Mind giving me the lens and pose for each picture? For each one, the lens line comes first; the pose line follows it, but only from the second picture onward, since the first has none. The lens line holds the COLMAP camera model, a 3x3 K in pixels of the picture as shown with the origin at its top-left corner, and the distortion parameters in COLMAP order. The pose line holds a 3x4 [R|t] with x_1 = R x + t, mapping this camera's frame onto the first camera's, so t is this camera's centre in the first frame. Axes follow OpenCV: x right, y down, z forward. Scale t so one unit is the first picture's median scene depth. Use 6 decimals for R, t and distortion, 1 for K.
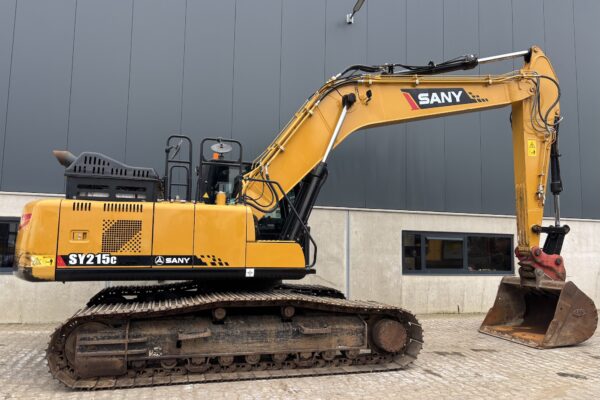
lens RADIAL K [[455.8, 0, 299.4], [0, 455.8, 201.8], [0, 0, 1]] dist [0.036476, -0.024742]
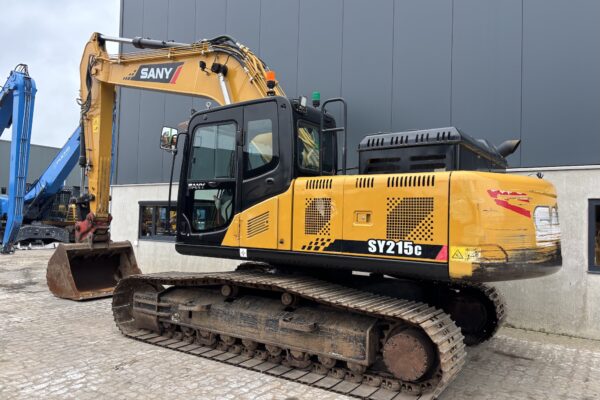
lens RADIAL K [[455.8, 0, 296.5], [0, 455.8, 202.8], [0, 0, 1]] dist [0.036476, -0.024742]
pose [[0.633585, -0.035479, -0.772859, 0.649561], [0.065761, 0.997802, 0.008105, 0.054841], [0.770873, -0.055959, 0.634526, 0.480643]]
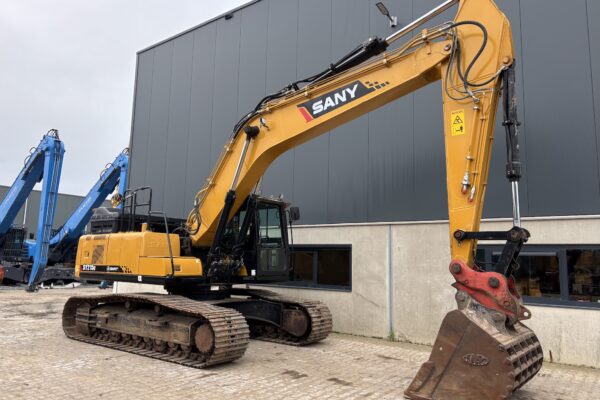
lens RADIAL K [[455.8, 0, 295.9], [0, 455.8, 198.6], [0, 0, 1]] dist [0.036476, -0.024742]
pose [[0.581827, -0.119628, -0.804466, 1.333299], [0.066901, 0.992811, -0.099250, 0.079005], [0.810556, 0.003927, 0.585648, 0.533986]]
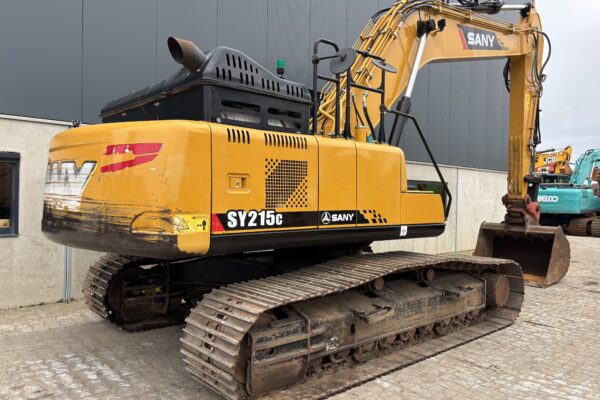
lens RADIAL K [[455.8, 0, 302.9], [0, 455.8, 198.4], [0, 0, 1]] dist [0.036476, -0.024742]
pose [[0.905647, -0.004603, 0.424008, -0.587142], [-0.042972, 0.993797, 0.102574, 0.024653], [-0.421850, -0.111117, 0.899831, 0.352516]]
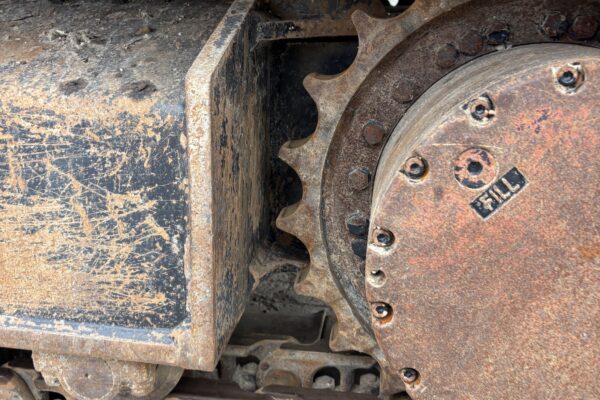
lens RADIAL K [[607.1, 0, 301.5], [0, 607.1, 199.2], [0, 0, 1]] dist [0.006136, 0.000000]
pose [[0.901160, 0.131373, -0.413100, 0.207543], [0.036895, 0.926268, 0.375054, 0.255000], [0.431913, -0.353225, 0.829869, 0.939406]]
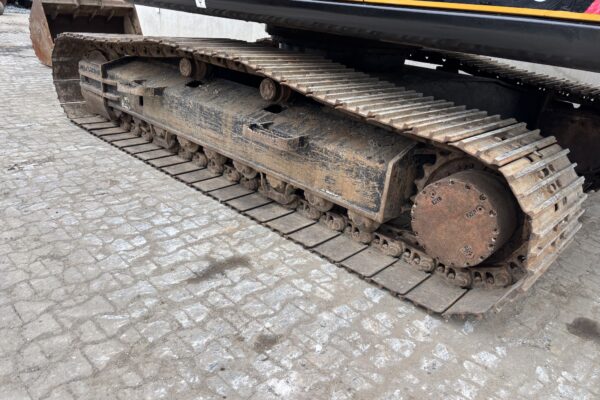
lens RADIAL K [[455.8, 0, 302.1], [0, 455.8, 198.4], [0, 0, 1]] dist [0.036476, -0.024742]
pose [[0.498476, 0.357175, -0.789904, 0.420571], [0.004921, 0.909997, 0.414585, 0.142447], [0.866890, -0.210548, 0.451854, 0.781380]]
